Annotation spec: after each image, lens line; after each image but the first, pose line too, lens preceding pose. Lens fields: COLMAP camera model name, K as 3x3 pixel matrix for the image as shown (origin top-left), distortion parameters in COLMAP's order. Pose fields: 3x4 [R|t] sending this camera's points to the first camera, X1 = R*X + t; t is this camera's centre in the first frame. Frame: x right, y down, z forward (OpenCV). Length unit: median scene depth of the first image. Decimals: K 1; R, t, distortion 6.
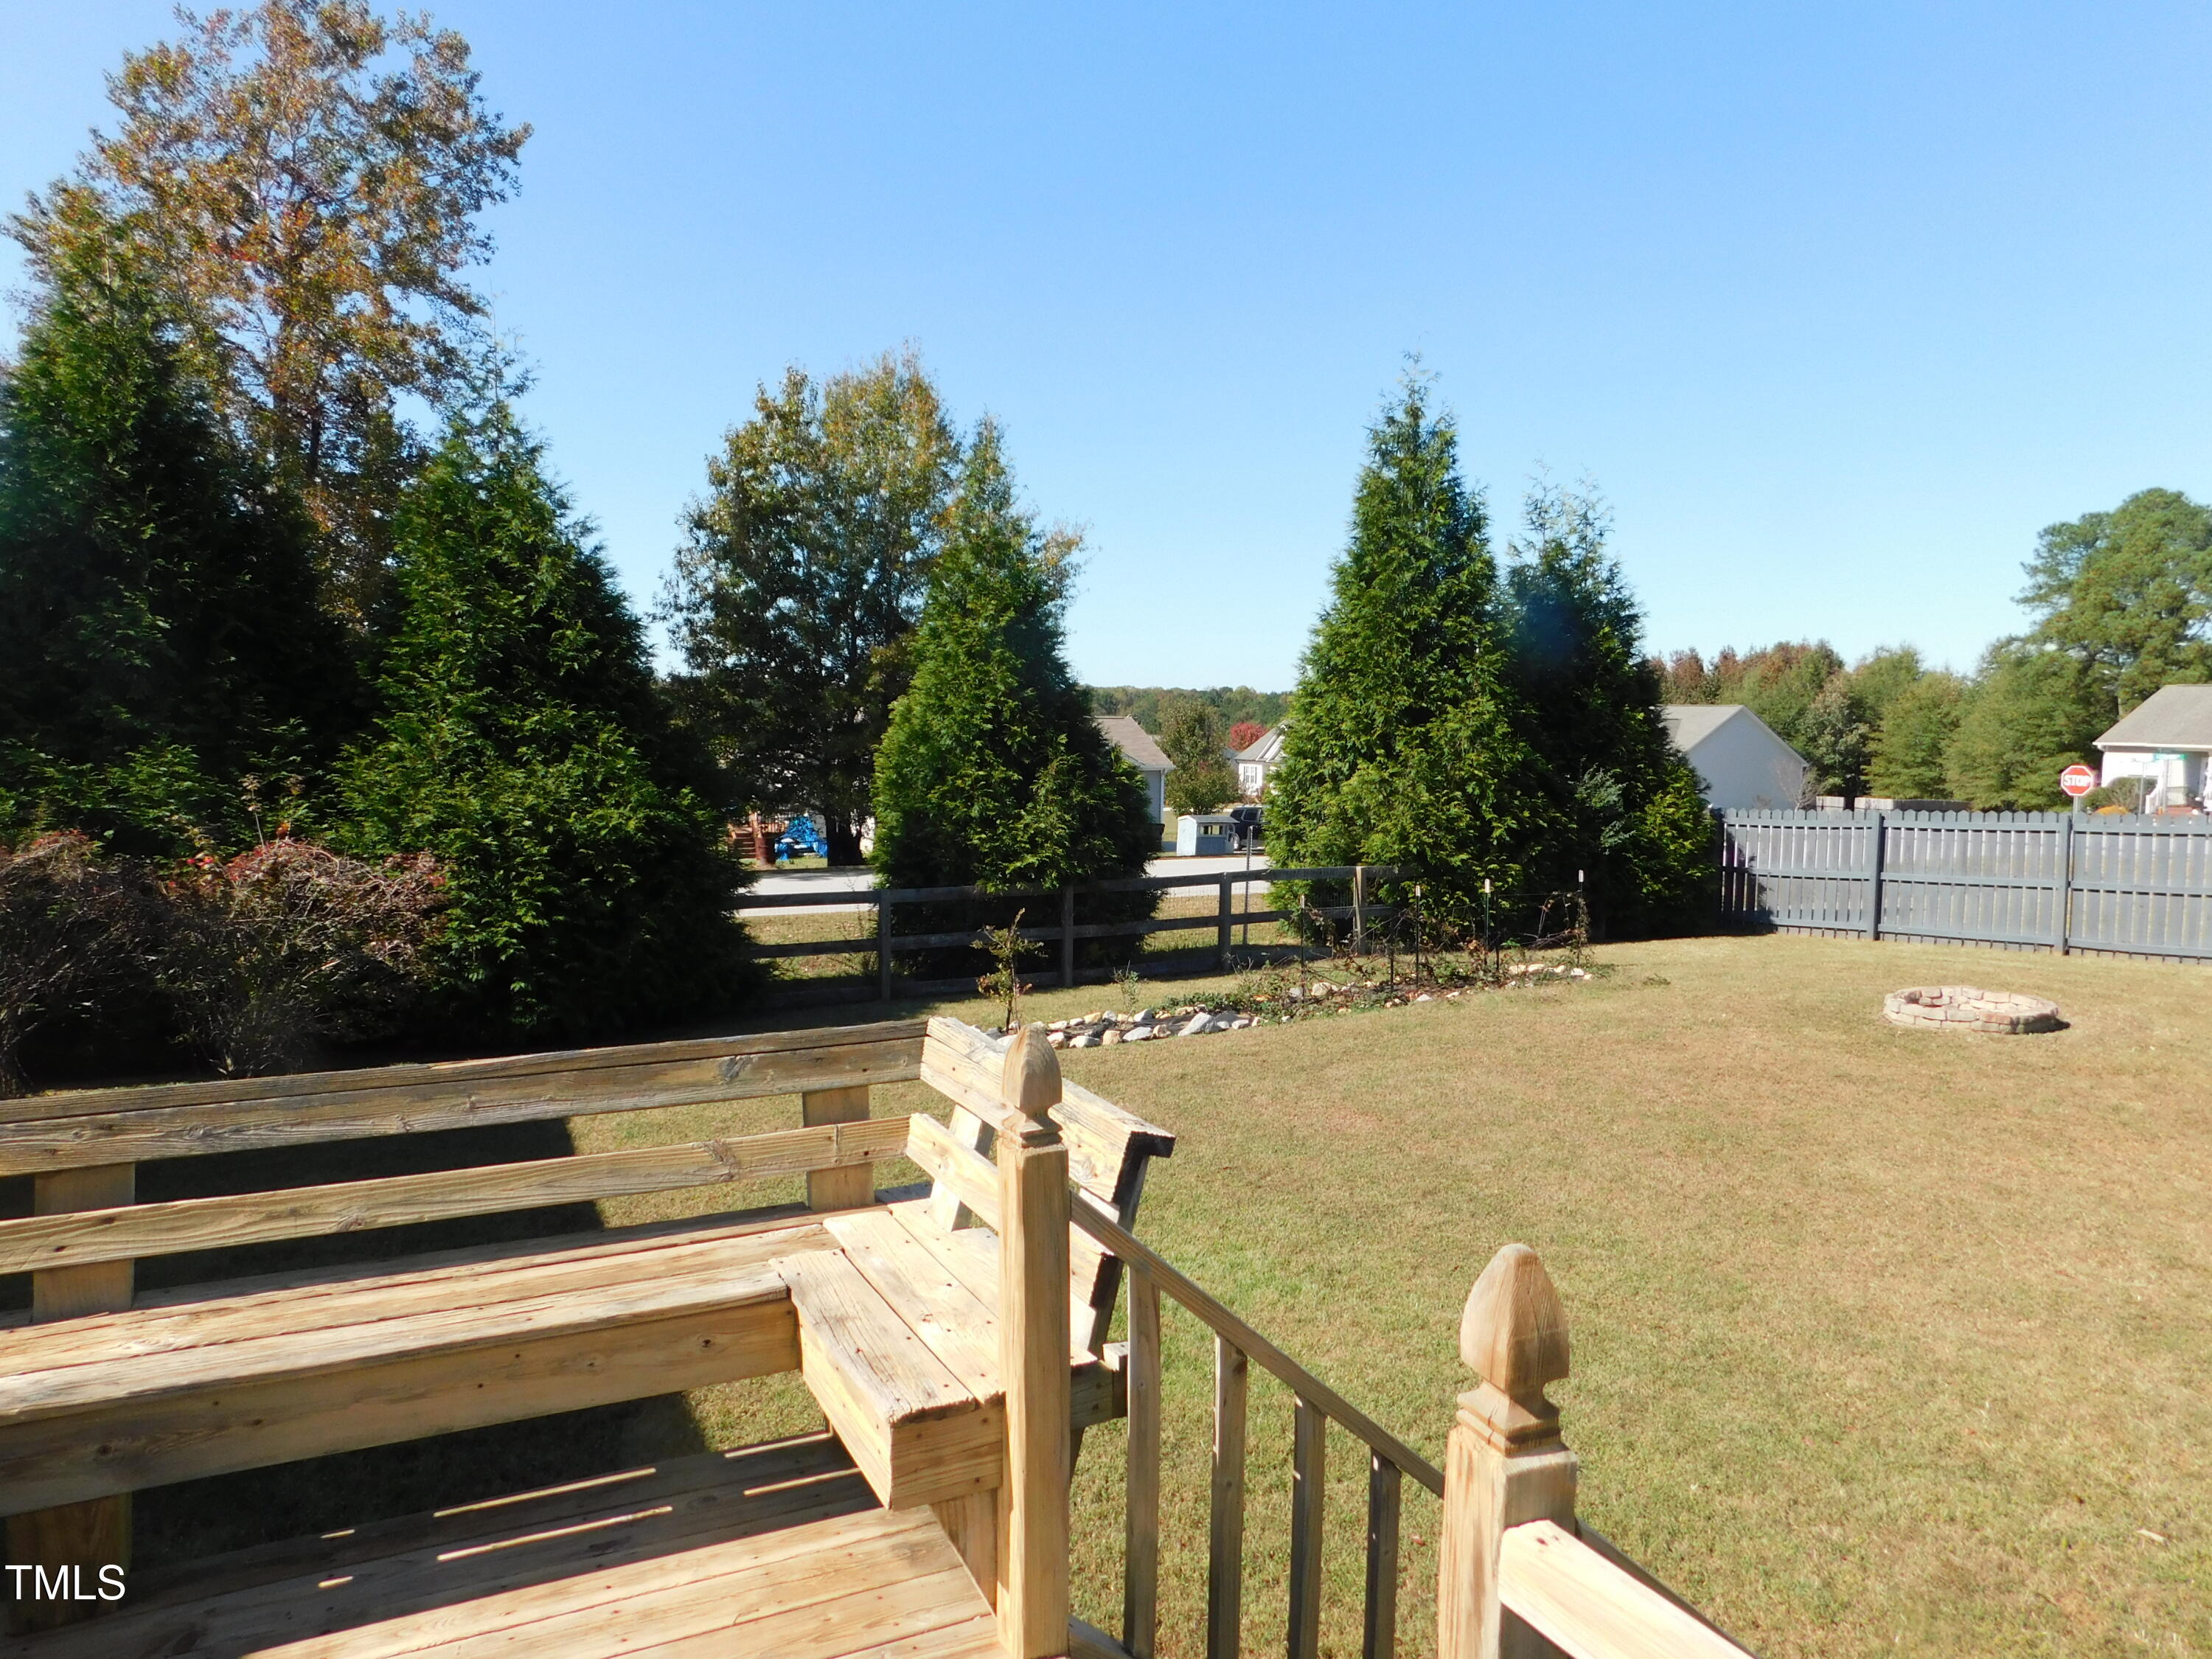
lens RADIAL K [[1480.7, 0, 1106.0], [0, 1480.7, 829.5], [0, 0, 1]] dist [-0.073920, 0.067747]
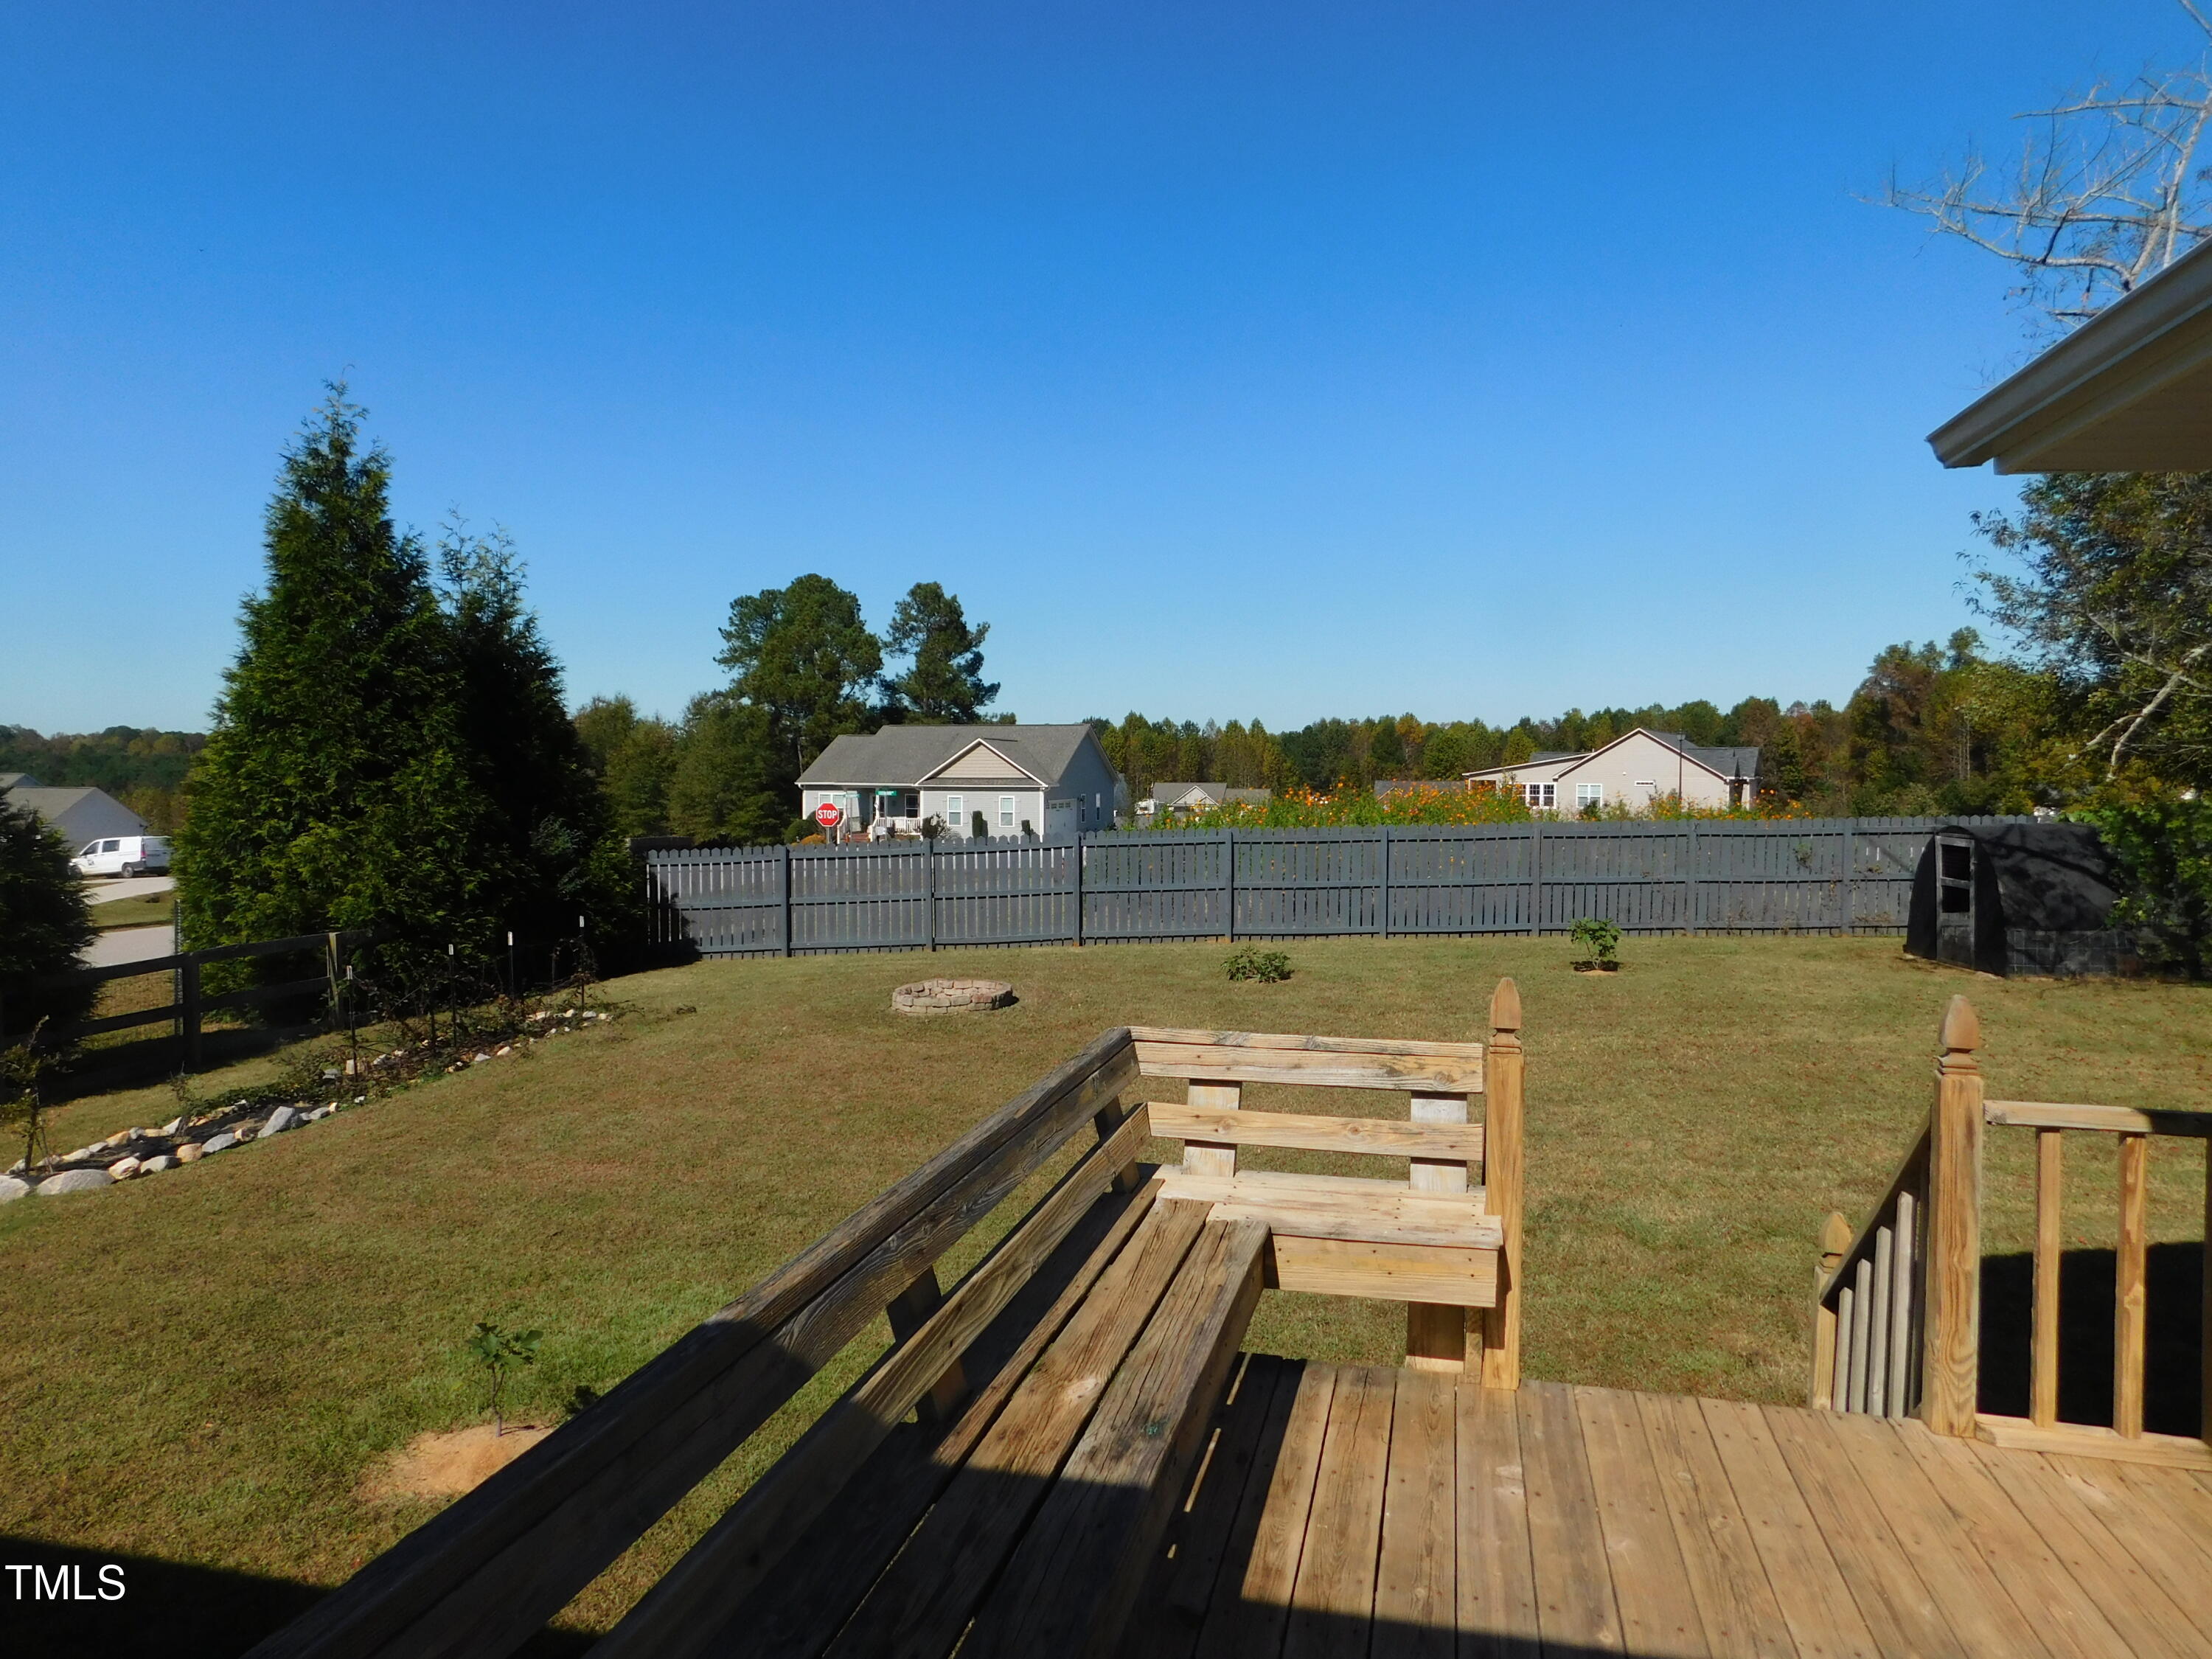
lens RADIAL K [[1465.2, 0, 1106.0], [0, 1465.2, 829.5], [0, 0, 1]] dist [-0.057027, 0.047431]
pose [[0.665708, -0.040624, 0.745106, -0.155483], [0.063944, 0.997950, -0.002720, -0.005350], [-0.743468, 0.049456, 0.666941, 0.028031]]
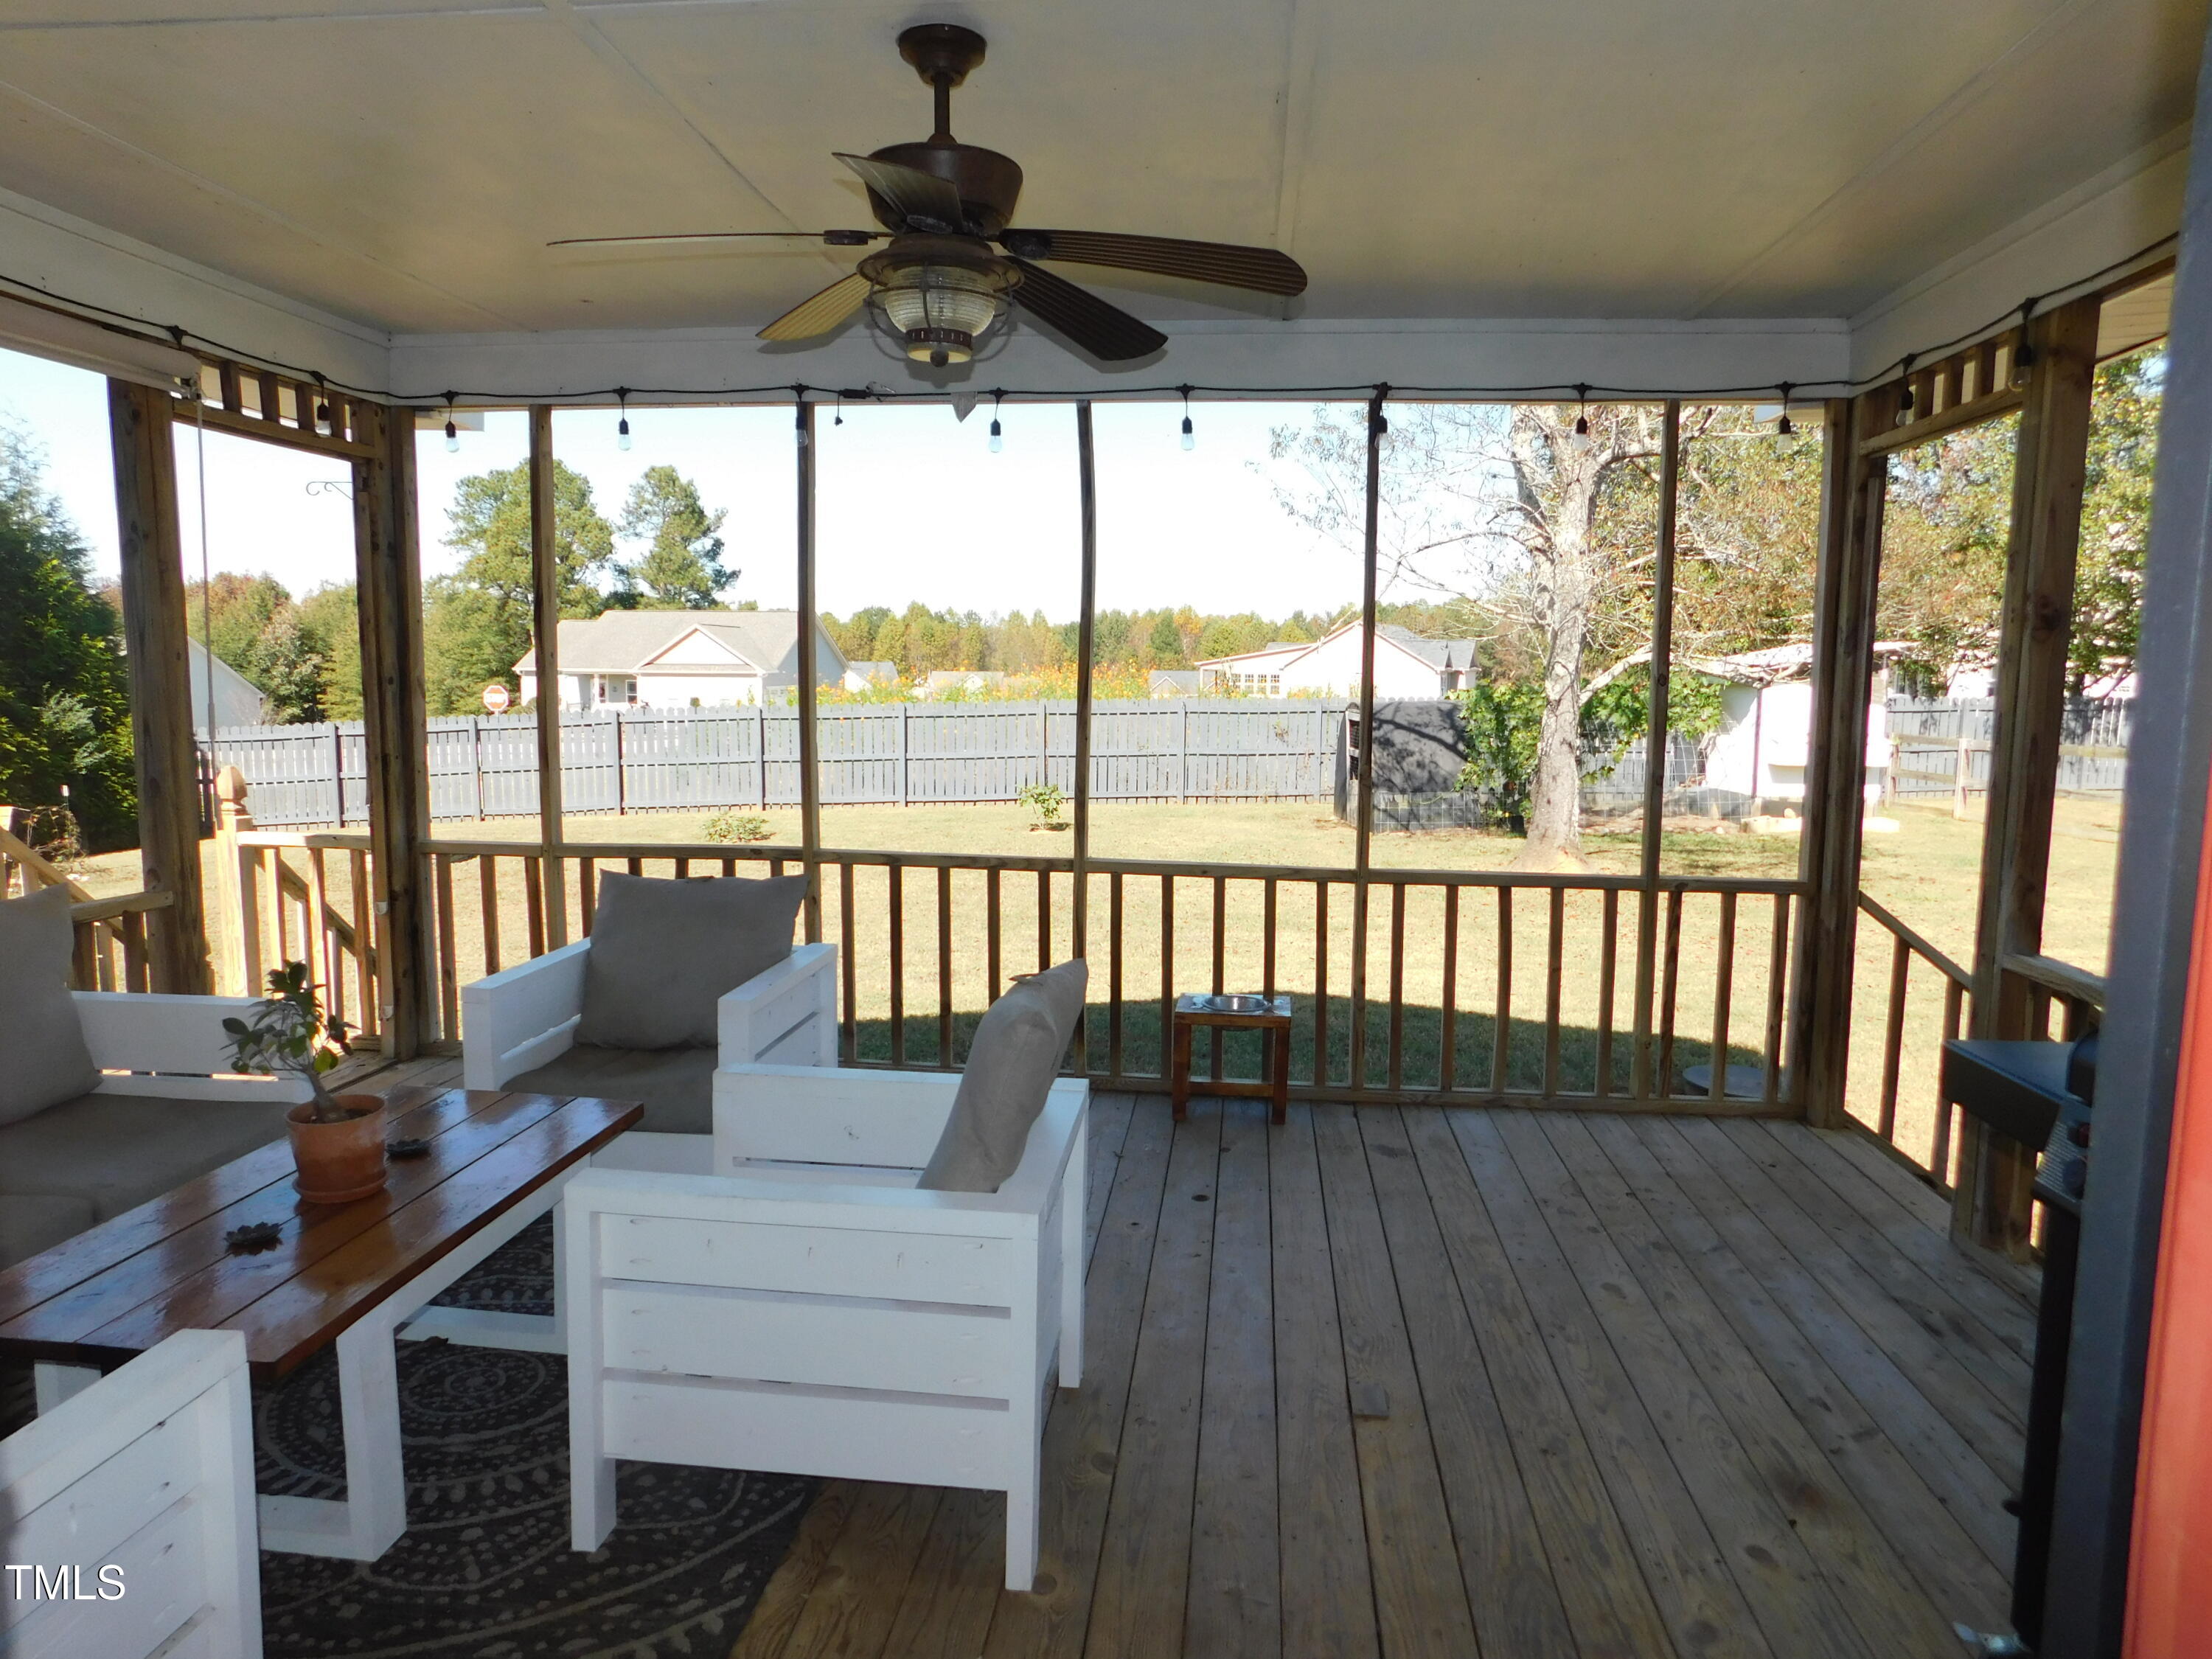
lens RADIAL K [[1456.1, 0, 1114.7], [0, 1456.1, 832.2], [0, 0, 1]] dist [-0.073878, 0.058344]
pose [[0.553618, -0.103795, 0.826277, -0.099468], [0.061890, 0.994586, 0.083471, 0.017869], [-0.830468, 0.004927, 0.557045, -0.194724]]
